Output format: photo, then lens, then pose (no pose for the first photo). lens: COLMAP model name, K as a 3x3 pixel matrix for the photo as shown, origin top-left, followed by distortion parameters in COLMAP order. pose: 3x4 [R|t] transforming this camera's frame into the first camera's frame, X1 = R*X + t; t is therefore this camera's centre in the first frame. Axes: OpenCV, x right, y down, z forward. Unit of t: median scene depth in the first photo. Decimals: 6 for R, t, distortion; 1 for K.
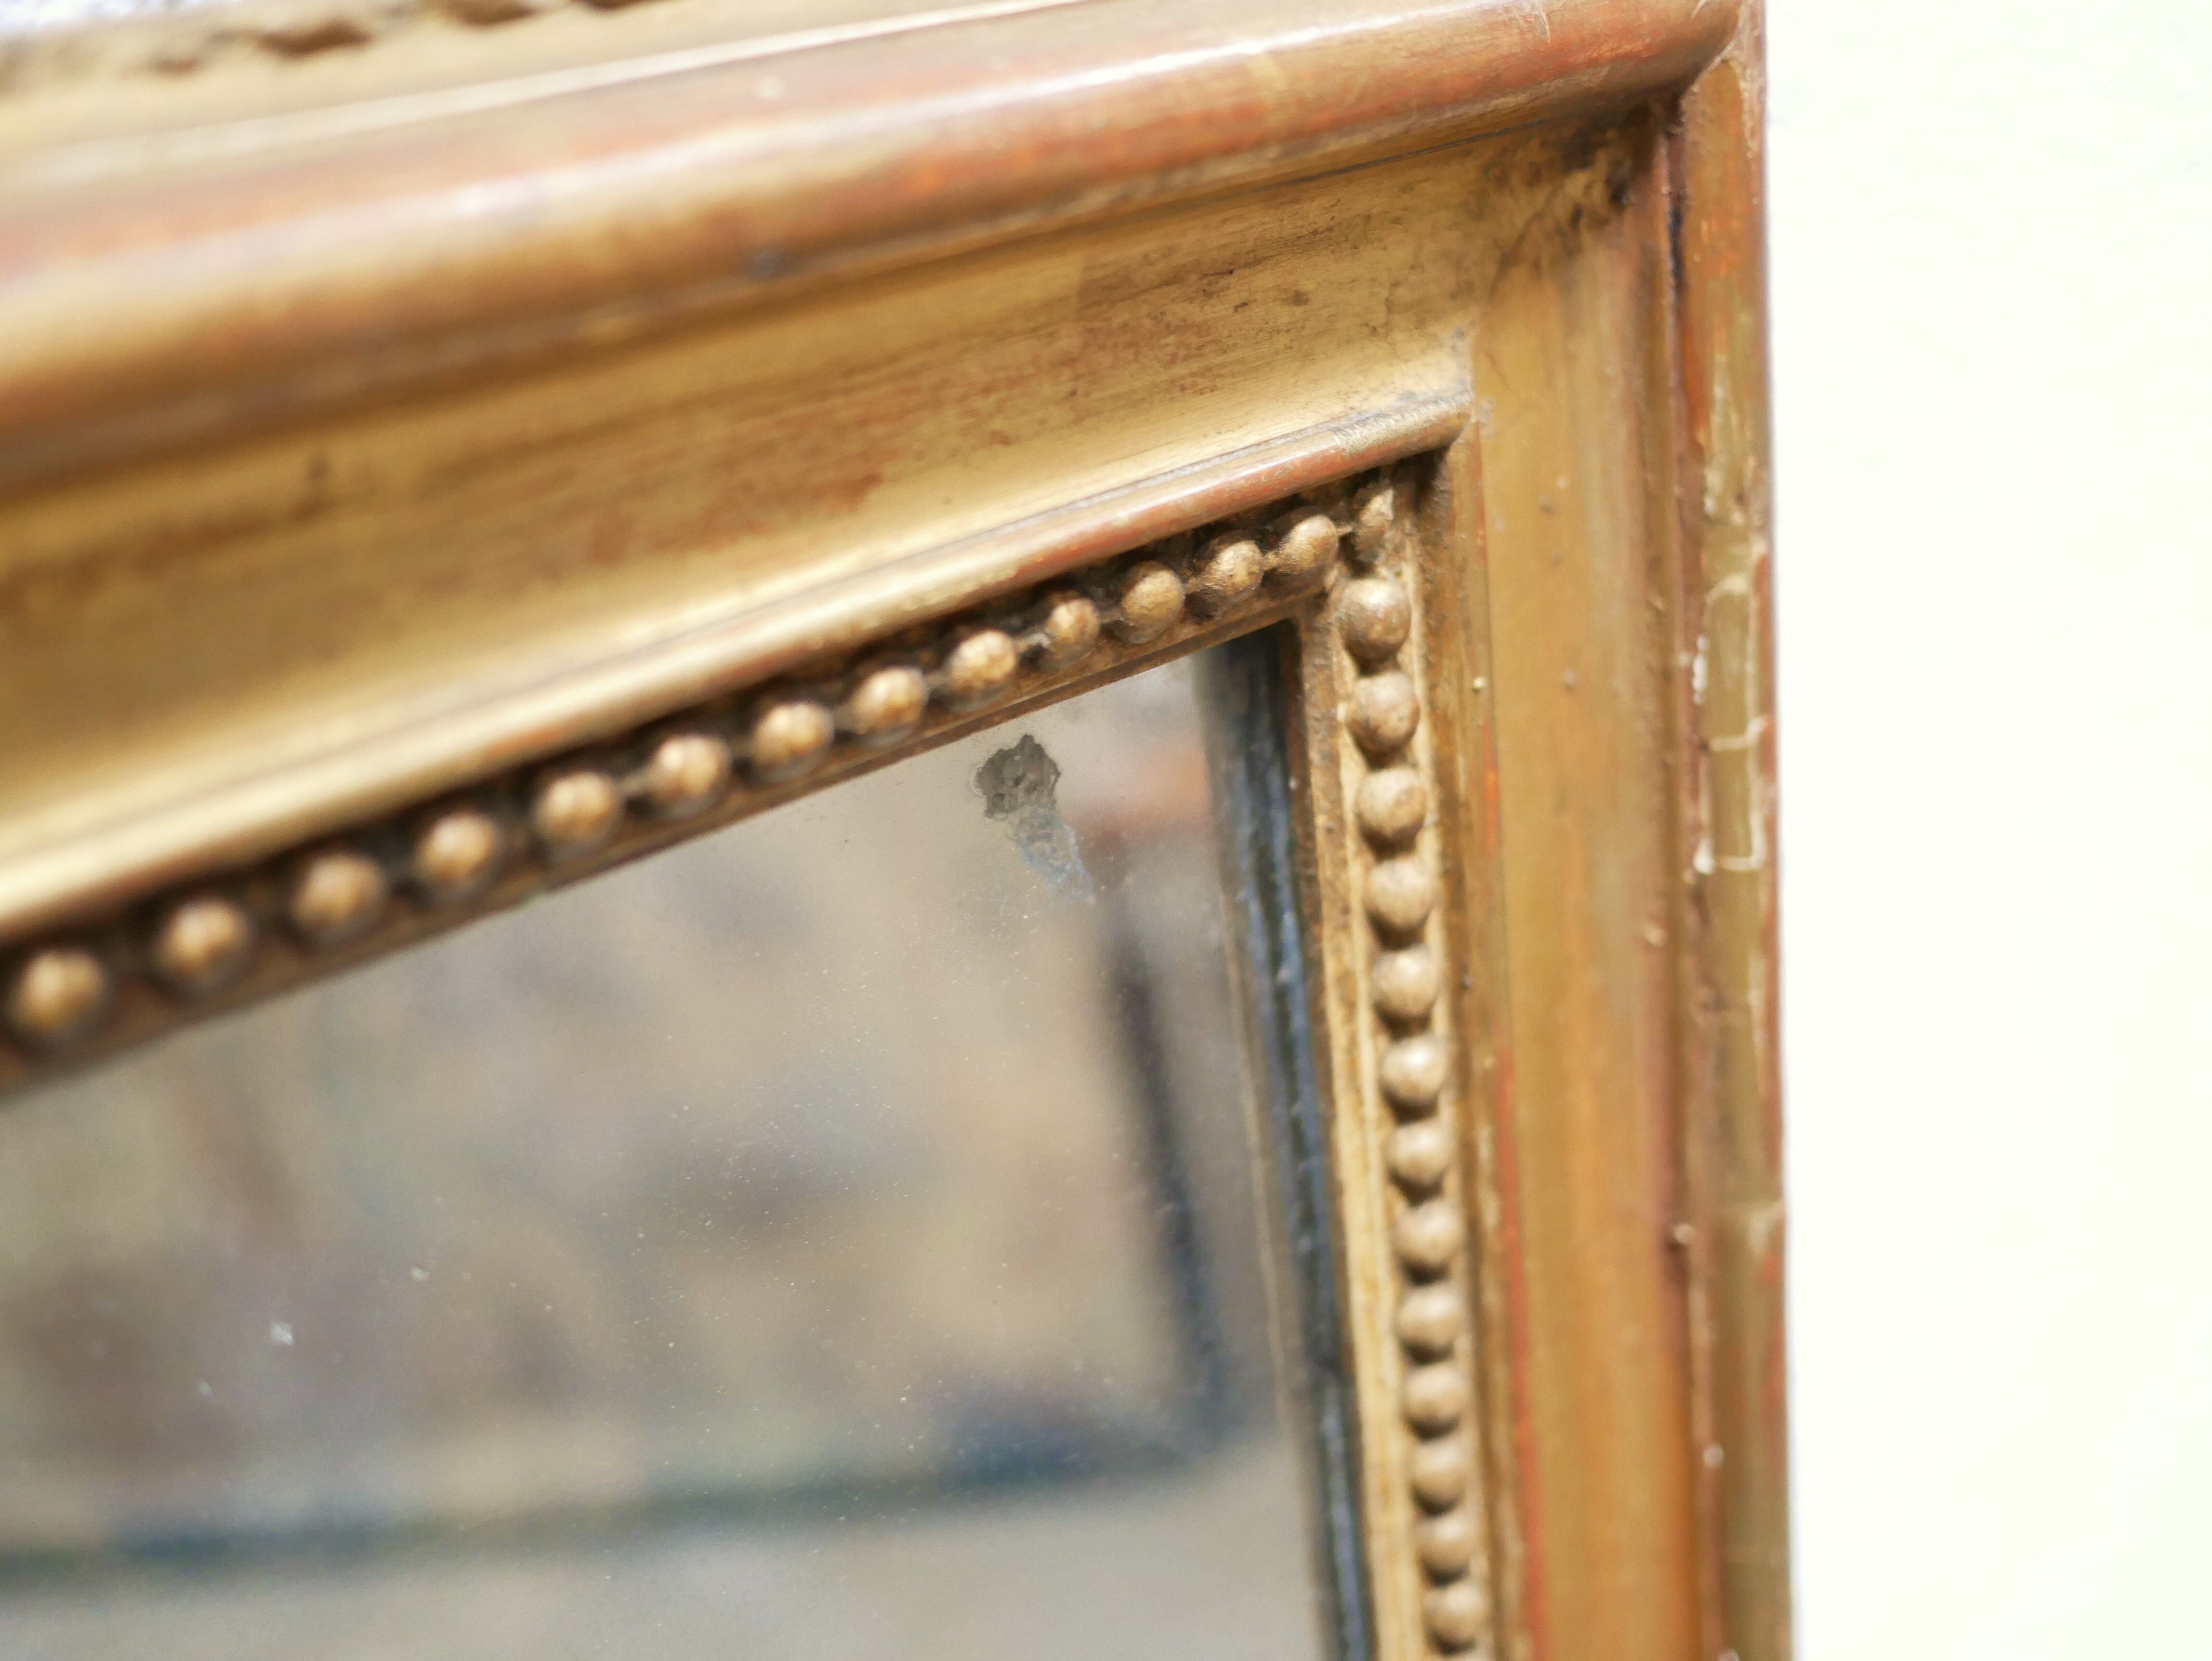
lens RADIAL K [[2650.2, 0, 1228.9], [0, 2650.2, 897.3], [0, 0, 1]] dist [-0.039705, 0.008922]
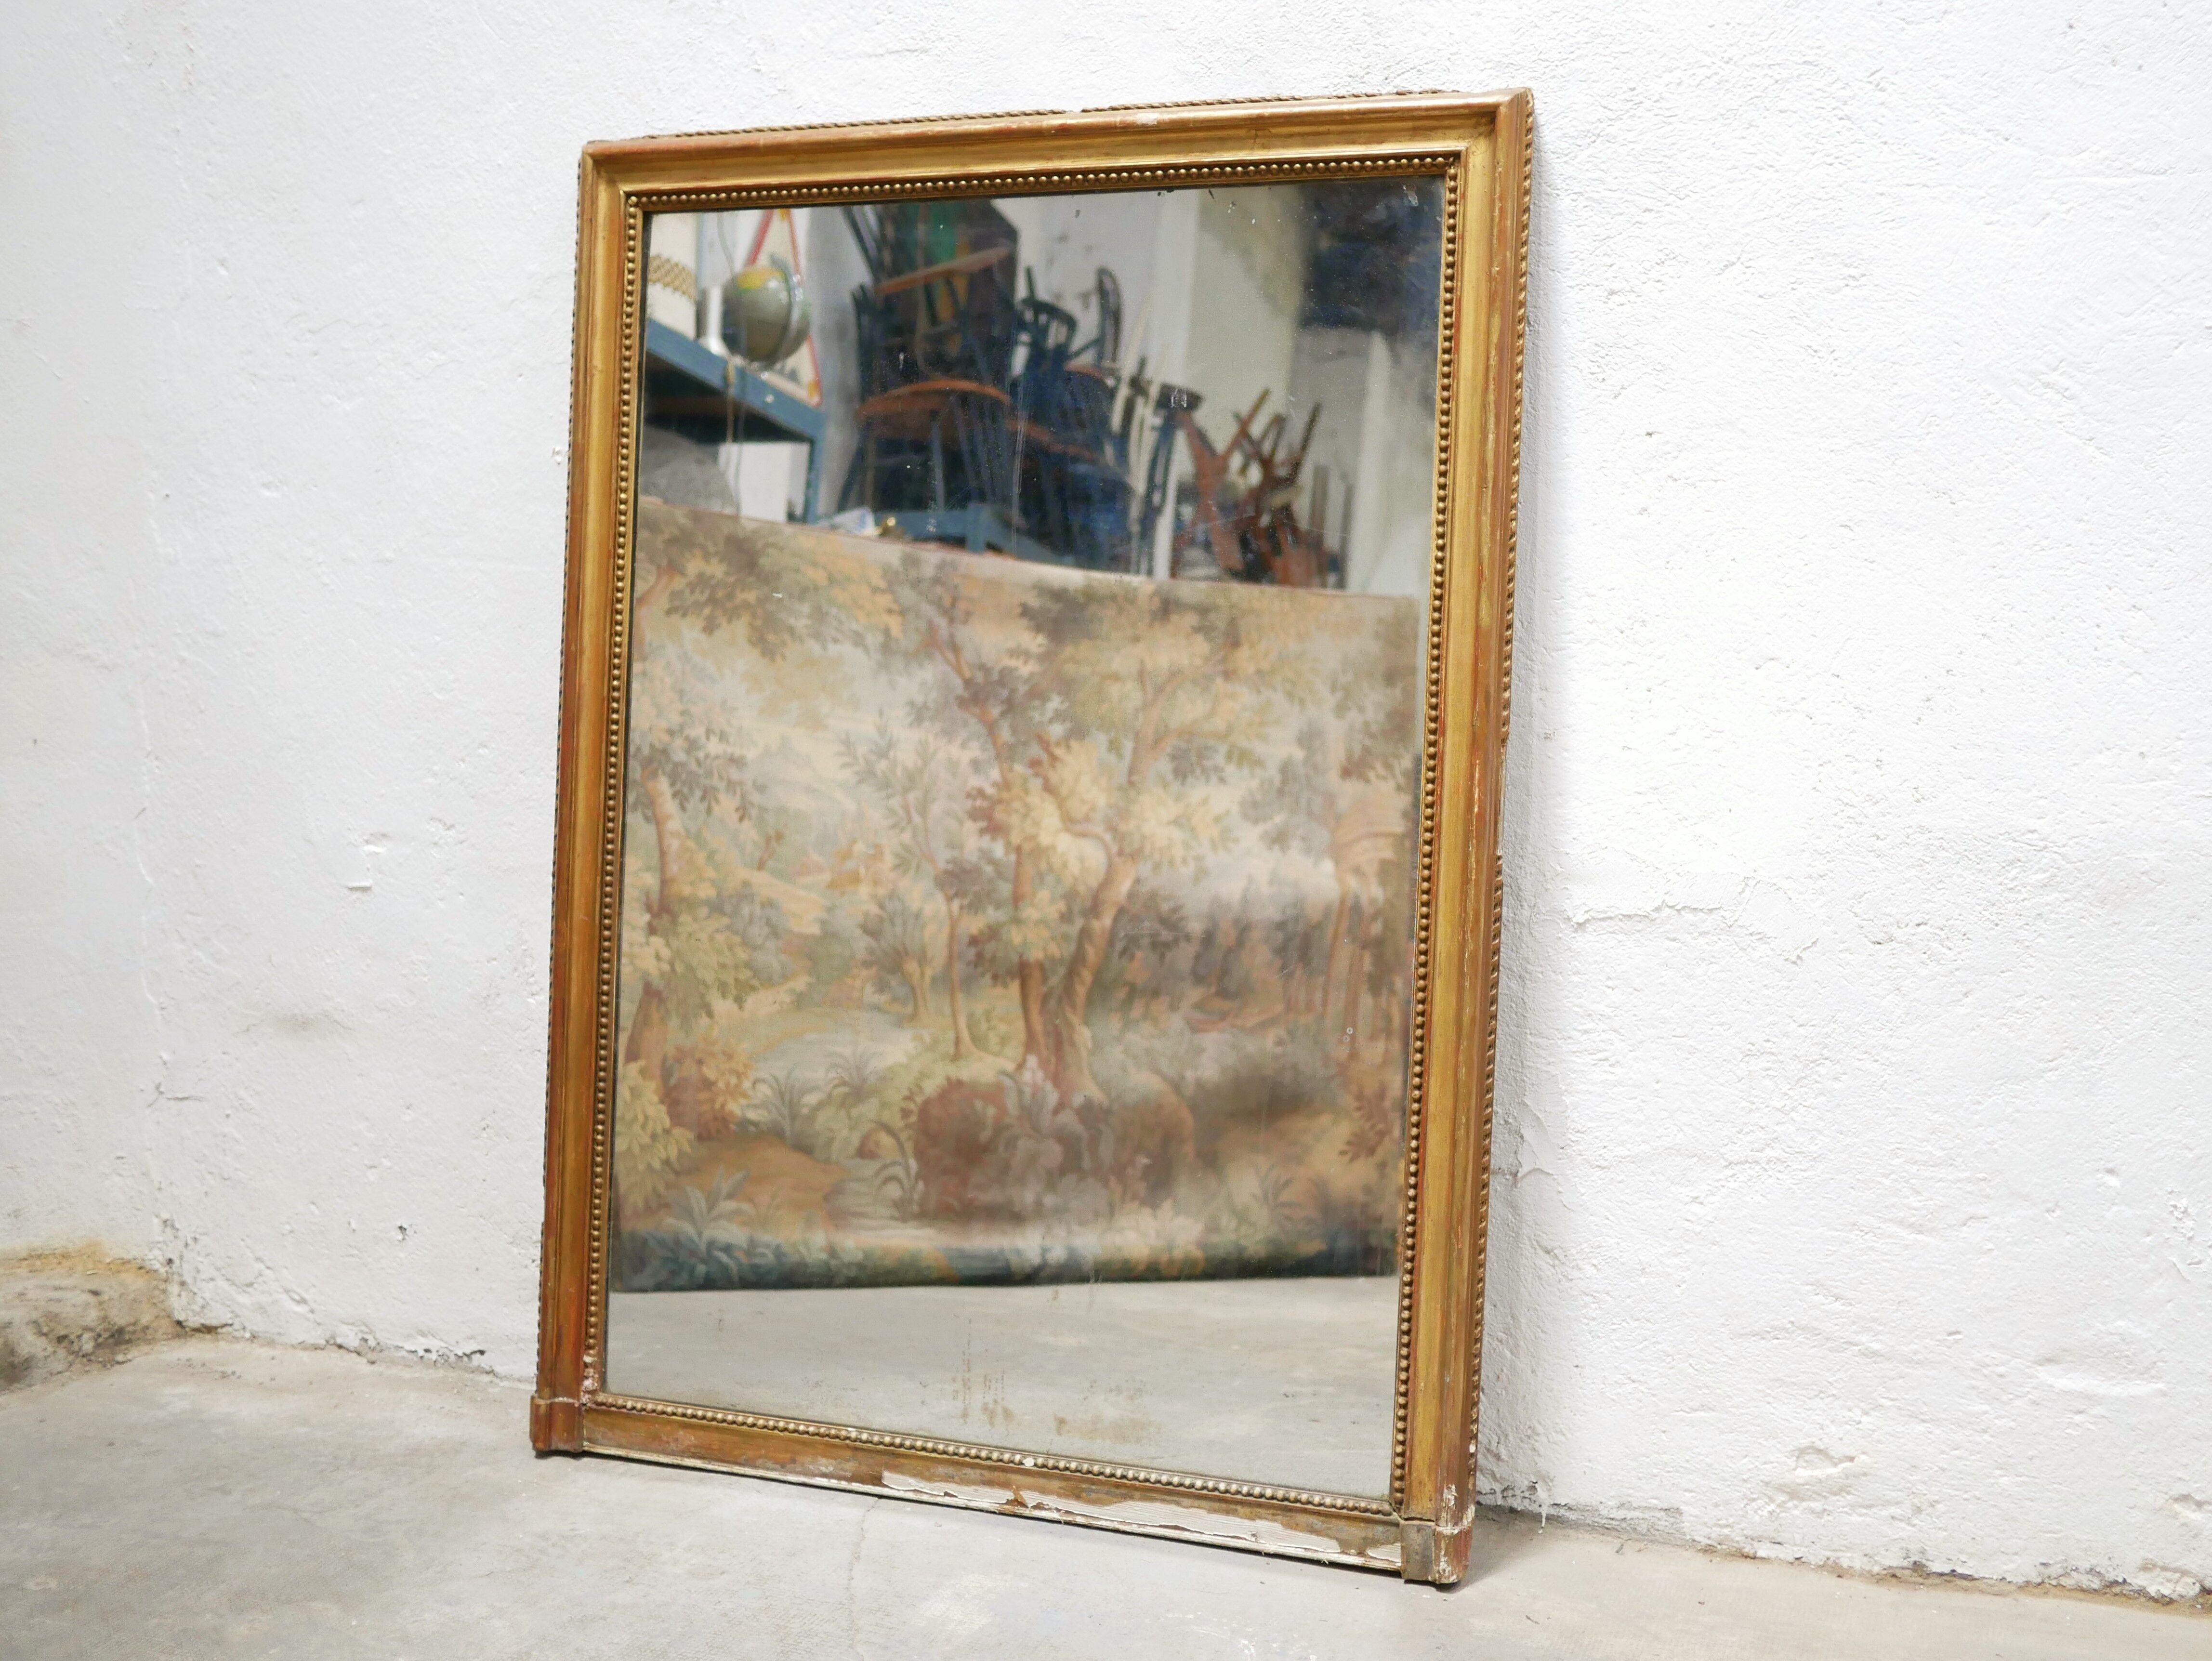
lens RADIAL K [[2551.3, 0, 1106.0], [0, 2551.3, 830.5], [0, 0, 1]] dist [-0.030512, 0.044990]
pose [[0.442185, 0.137628, -0.886302, 7.085697], [-0.421637, 0.904061, -0.069973, 2.831049], [0.791641, 0.404639, 0.457791, -2.720712]]
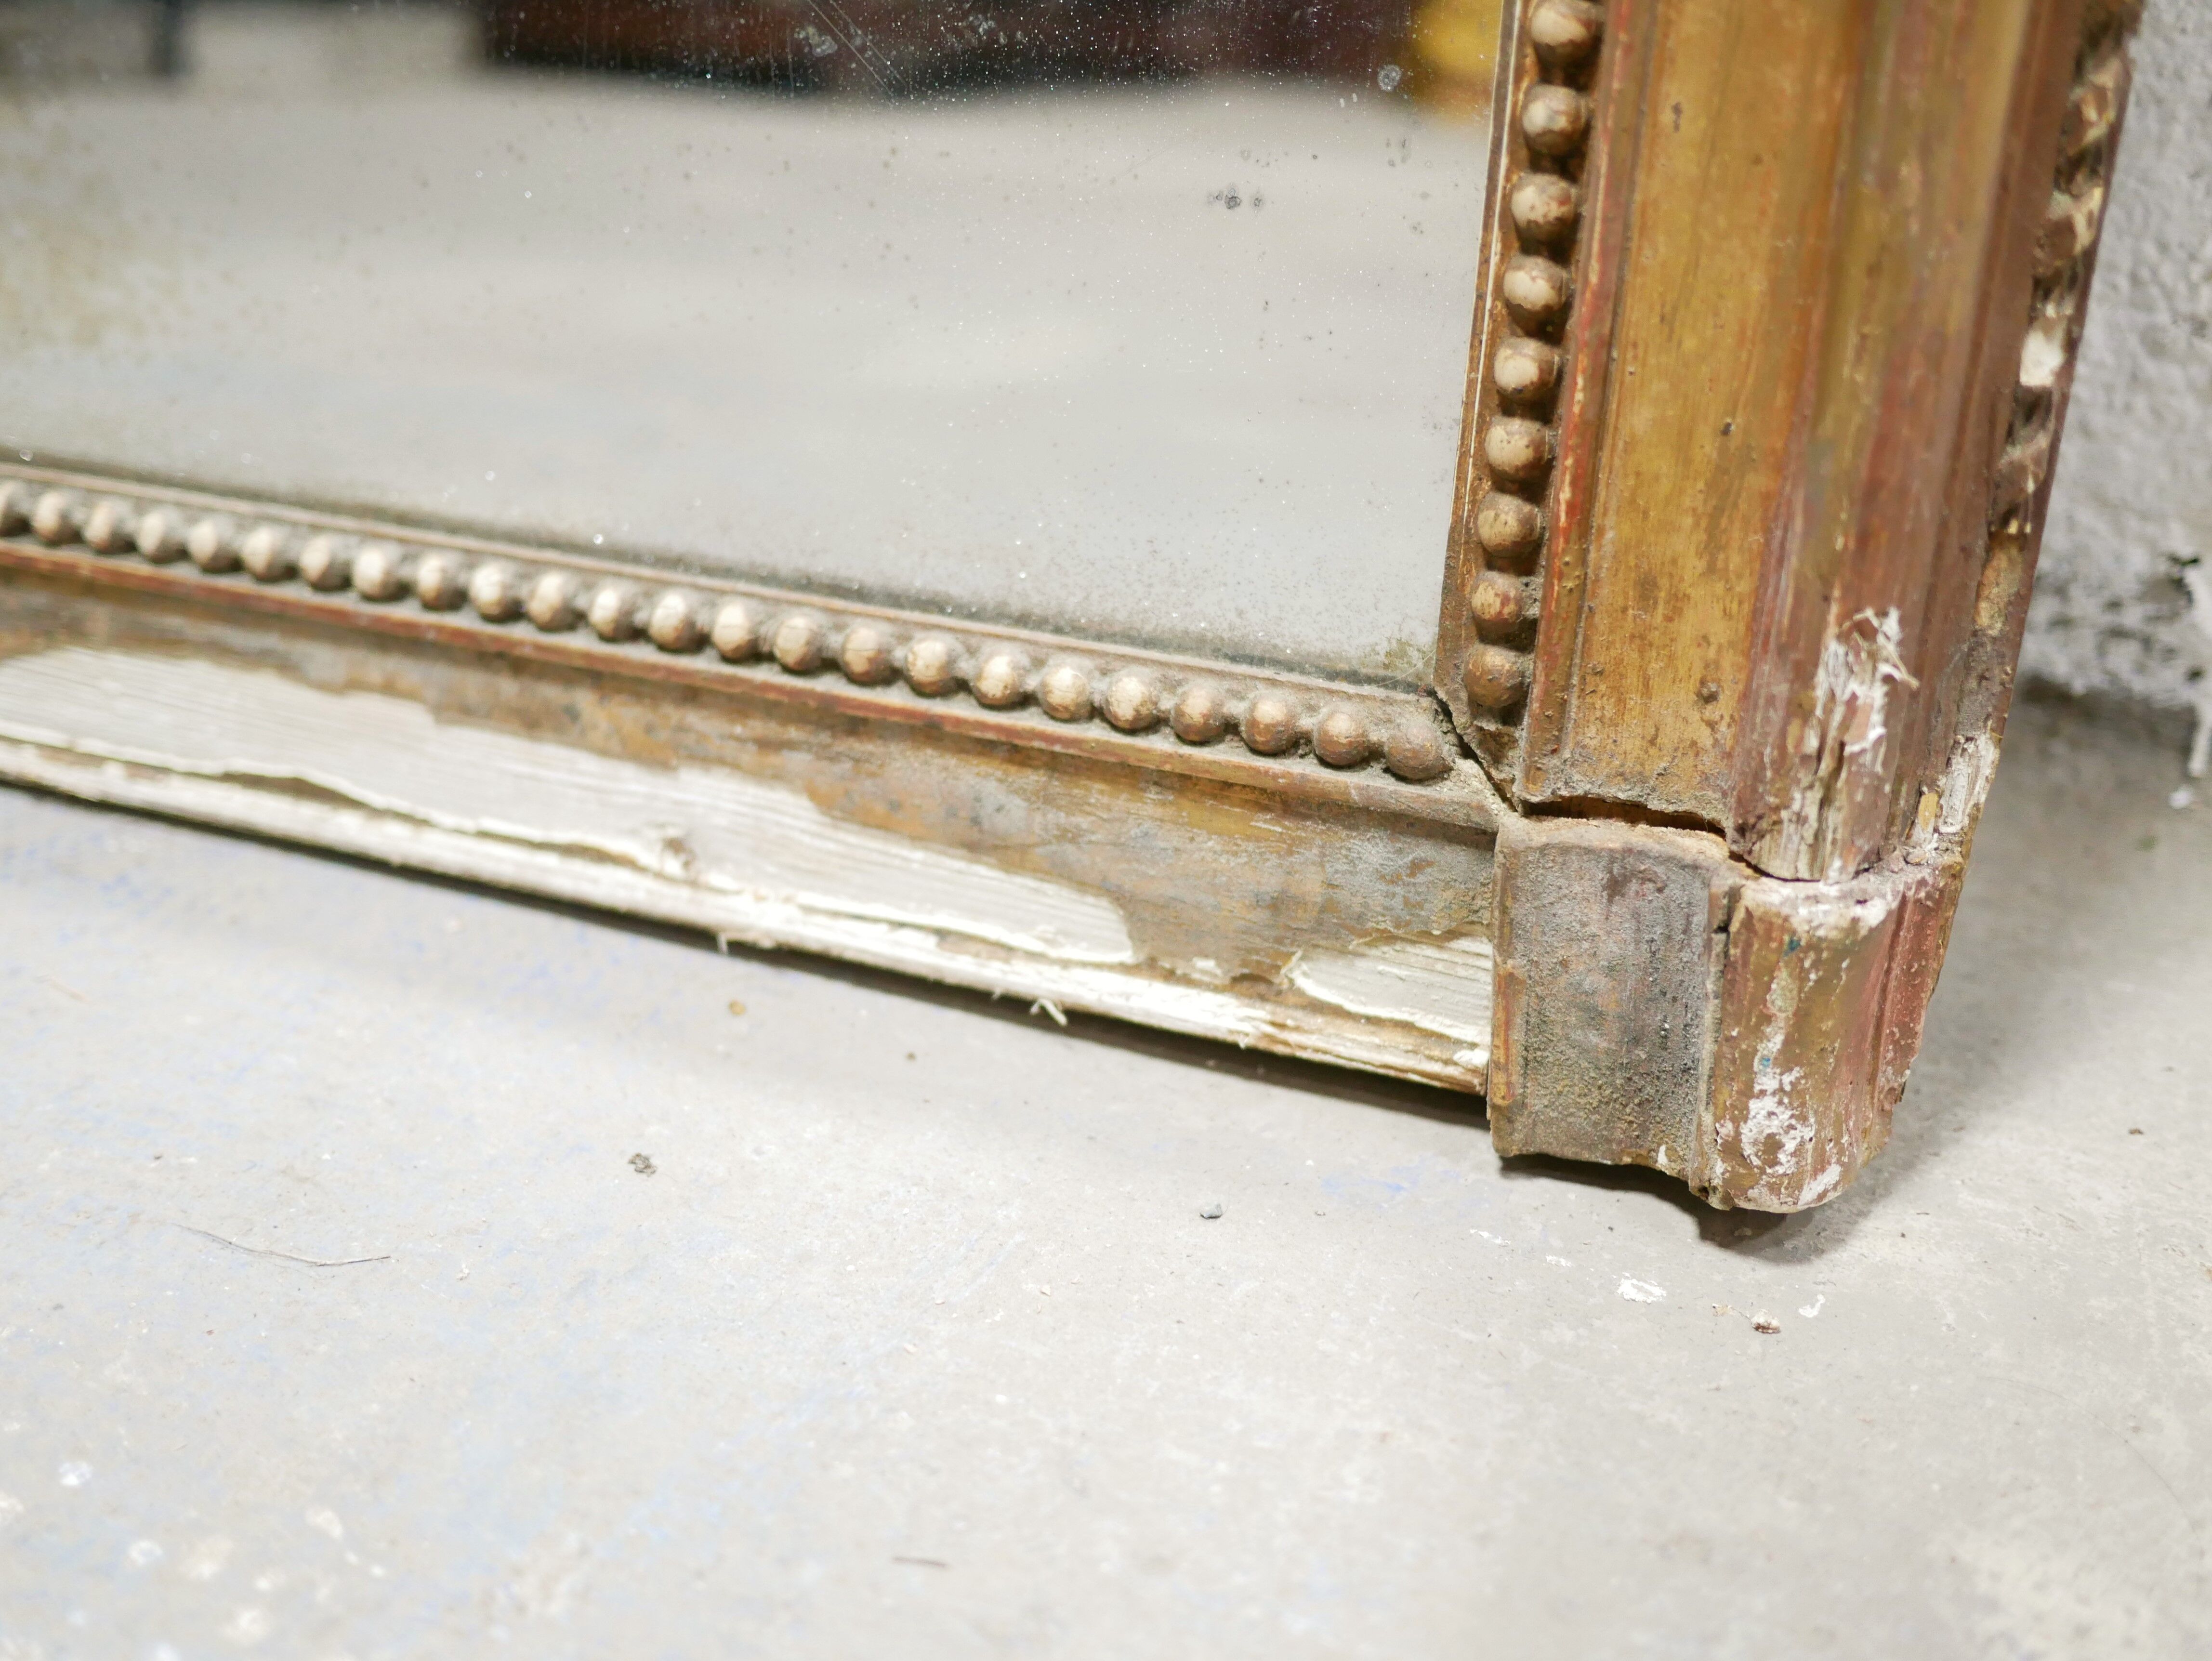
lens RADIAL K [[2551.3, 0, 1106.0], [0, 2551.3, 830.5], [0, 0, 1]] dist [-0.030512, 0.044990]
pose [[0.426034, 0.466390, -0.775226, 1.441322], [-0.422358, 0.860305, 0.285463, 3.591496], [0.800068, 0.205806, 0.563503, 1.813858]]
